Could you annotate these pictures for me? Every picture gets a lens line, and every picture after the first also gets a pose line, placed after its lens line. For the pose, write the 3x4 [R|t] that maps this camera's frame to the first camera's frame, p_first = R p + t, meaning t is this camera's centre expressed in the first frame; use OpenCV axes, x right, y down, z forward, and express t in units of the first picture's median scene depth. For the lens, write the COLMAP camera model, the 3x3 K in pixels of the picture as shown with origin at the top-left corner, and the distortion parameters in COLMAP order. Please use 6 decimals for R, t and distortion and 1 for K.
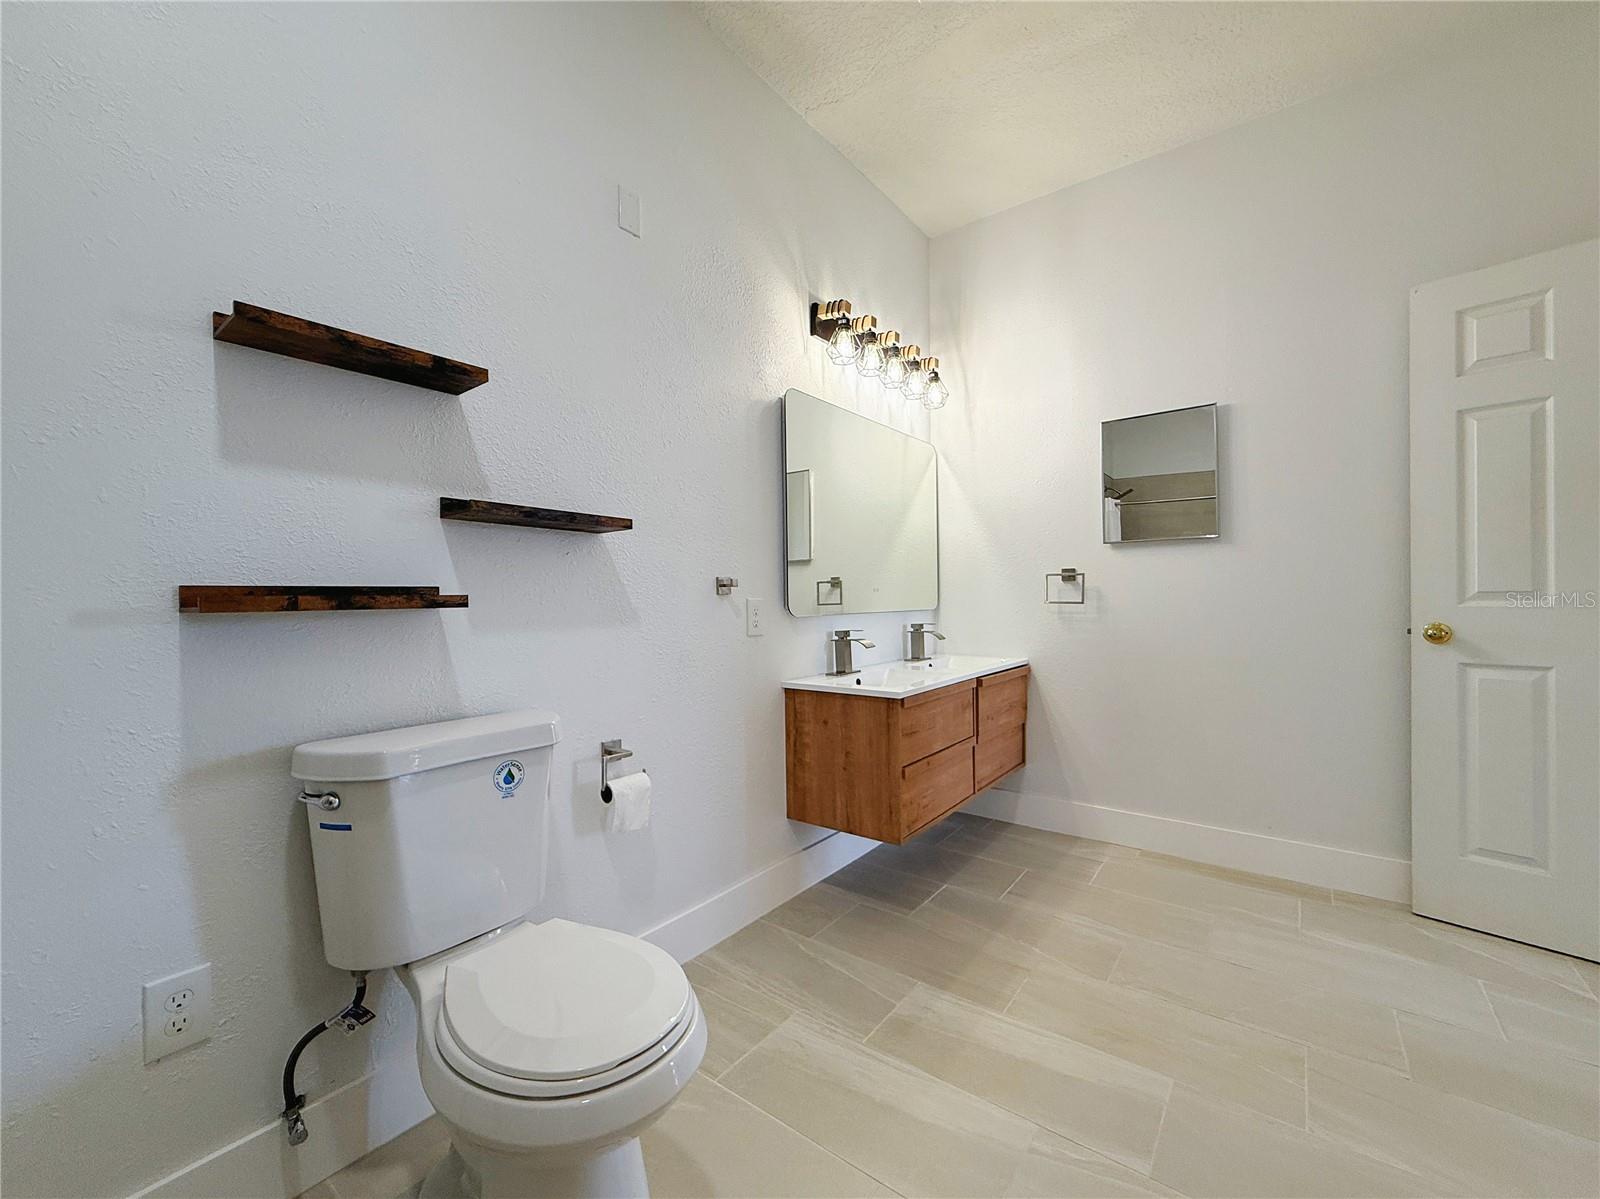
lens RADIAL K [[638.0, 0, 794.1], [0, 638.0, 597.2], [0, 0, 1]] dist [0.001850, 0.000202]
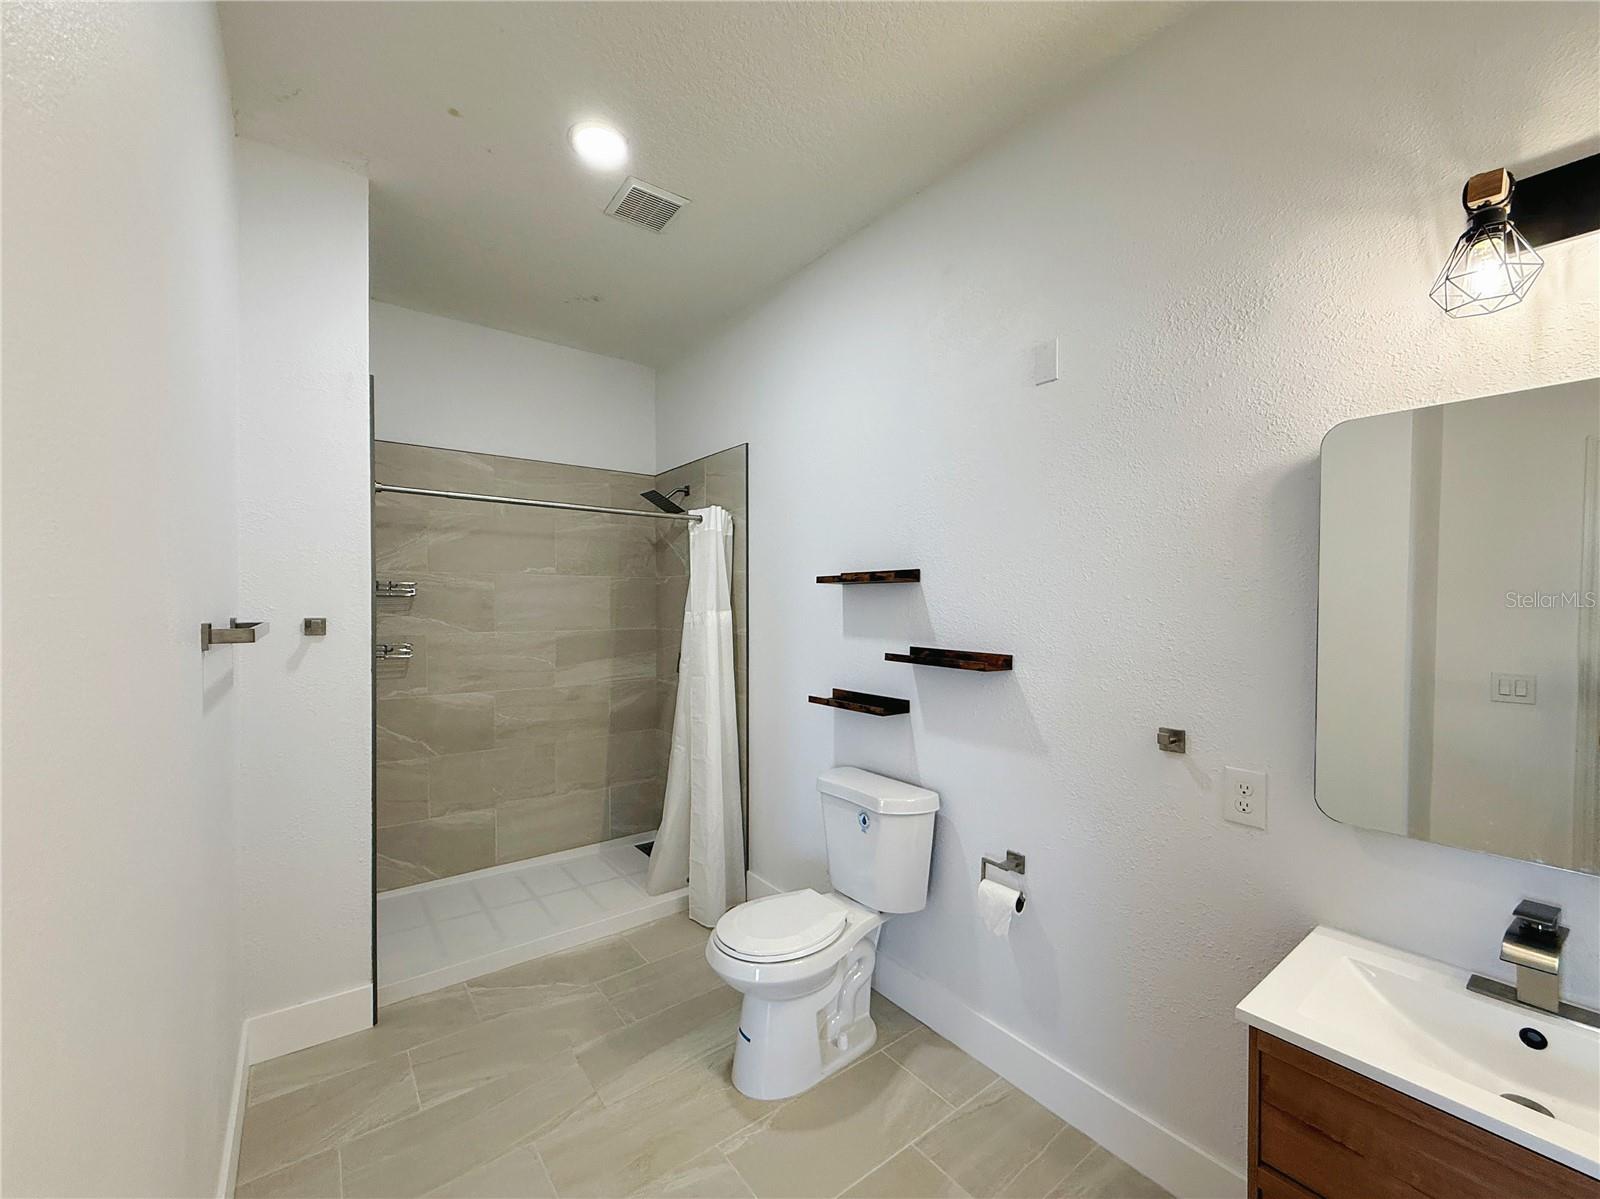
lens RADIAL K [[638.0, 0, 794.1], [0, 638.0, 597.2], [0, 0, 1]] dist [0.001850, 0.000202]
pose [[-0.255136, -0.001041, -0.966905, 0.961270], [-0.000858, 0.999999, -0.000850, -0.241081], [0.966905, 0.000613, -0.255136, 0.958150]]
